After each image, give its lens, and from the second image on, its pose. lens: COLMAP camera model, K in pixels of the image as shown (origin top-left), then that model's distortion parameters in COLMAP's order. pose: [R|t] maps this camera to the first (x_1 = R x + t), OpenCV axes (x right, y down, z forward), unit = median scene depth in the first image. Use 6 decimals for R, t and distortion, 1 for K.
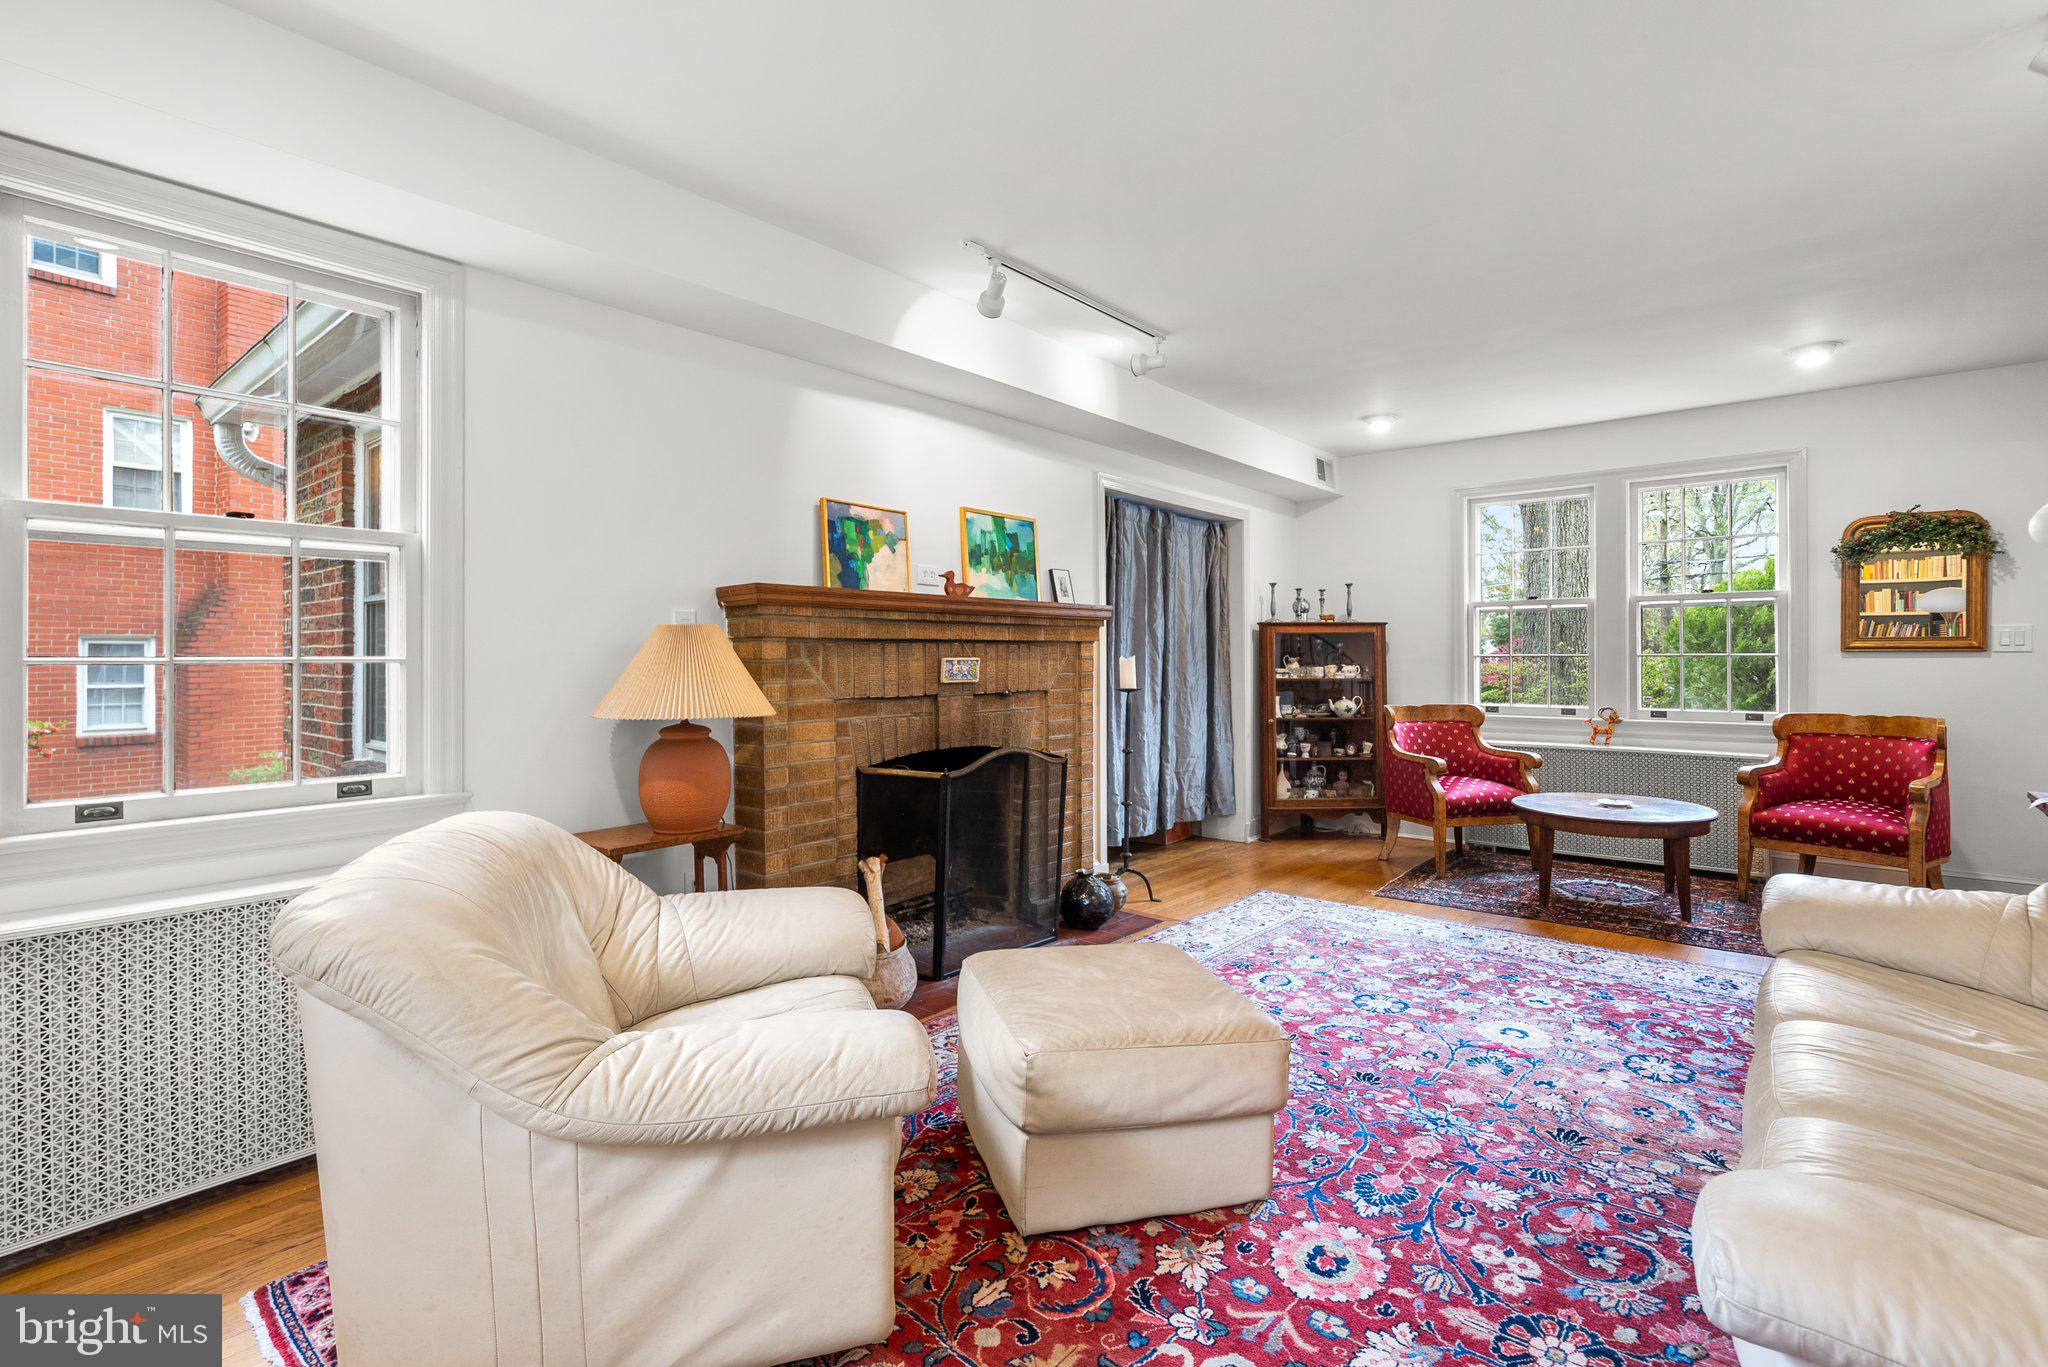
lens RADIAL K [[951.3, 0, 1027.1], [0, 951.3, 658.1], [0, 0, 1]] dist [-0.003786, 0.001464]
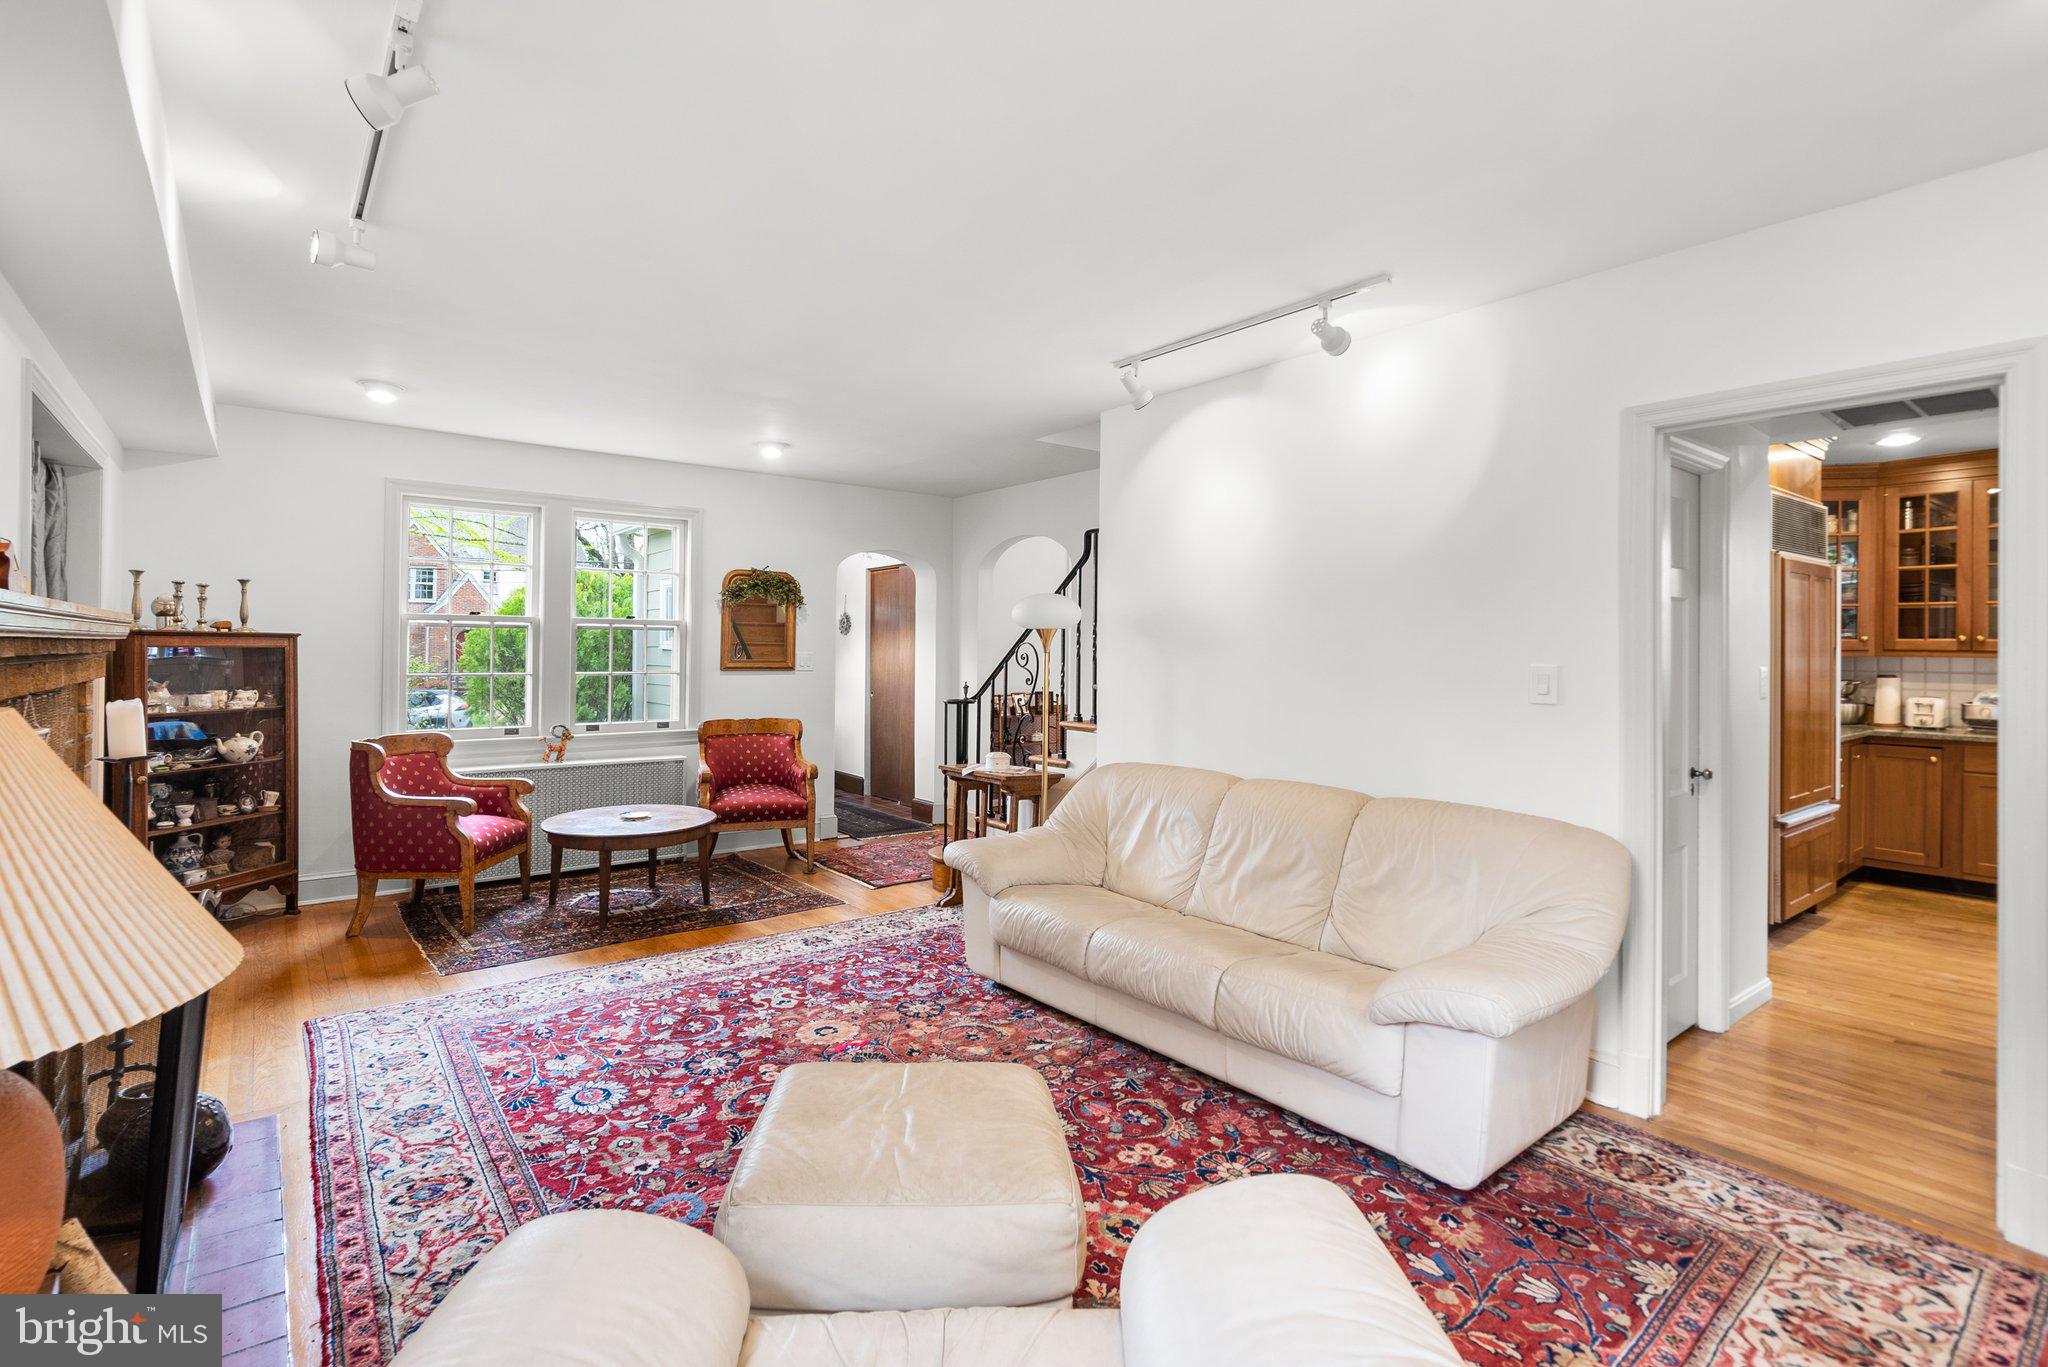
lens RADIAL K [[951.3, 0, 1007.6], [0, 951.3, 648.3], [0, 0, 1]] dist [-0.003786, 0.001464]
pose [[0.205723, 0.006553, 0.978588, -0.465522], [-0.009669, 0.999942, -0.004663, -0.048770], [-0.978562, -0.008503, 0.205775, 0.470900]]
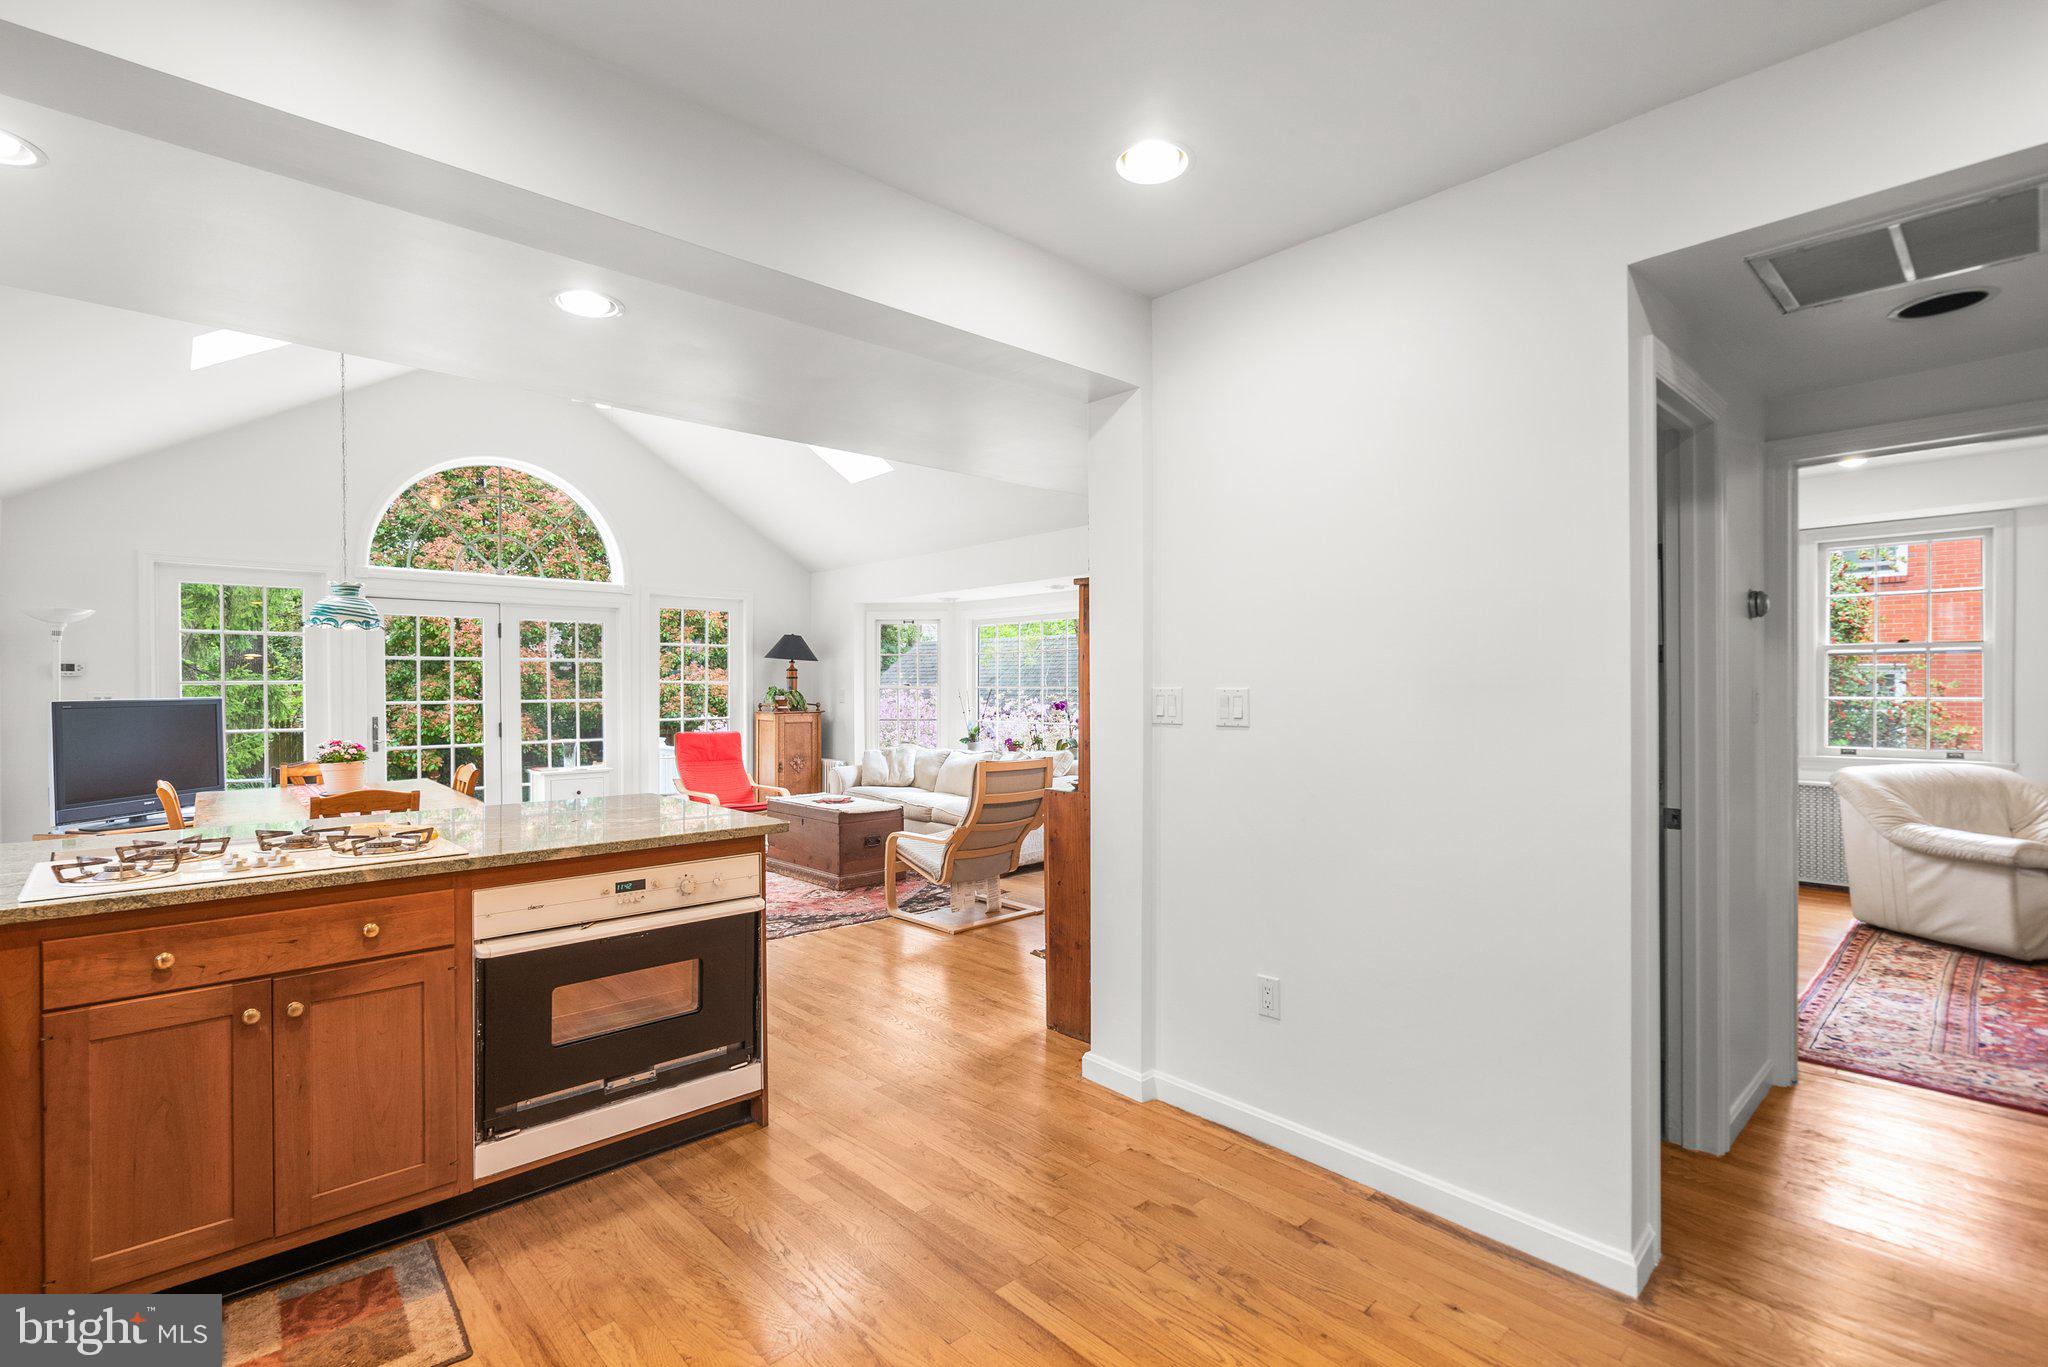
lens RADIAL K [[951.3, 0, 1026.1], [0, 951.3, 682.1], [0, 0, 1]] dist [-0.003786, 0.001464]
pose [[-0.116864, 0.004743, -0.993137, 1.258056], [0.008534, 0.999956, 0.003771, -0.047947], [0.993111, -0.008035, -0.116900, -0.660130]]
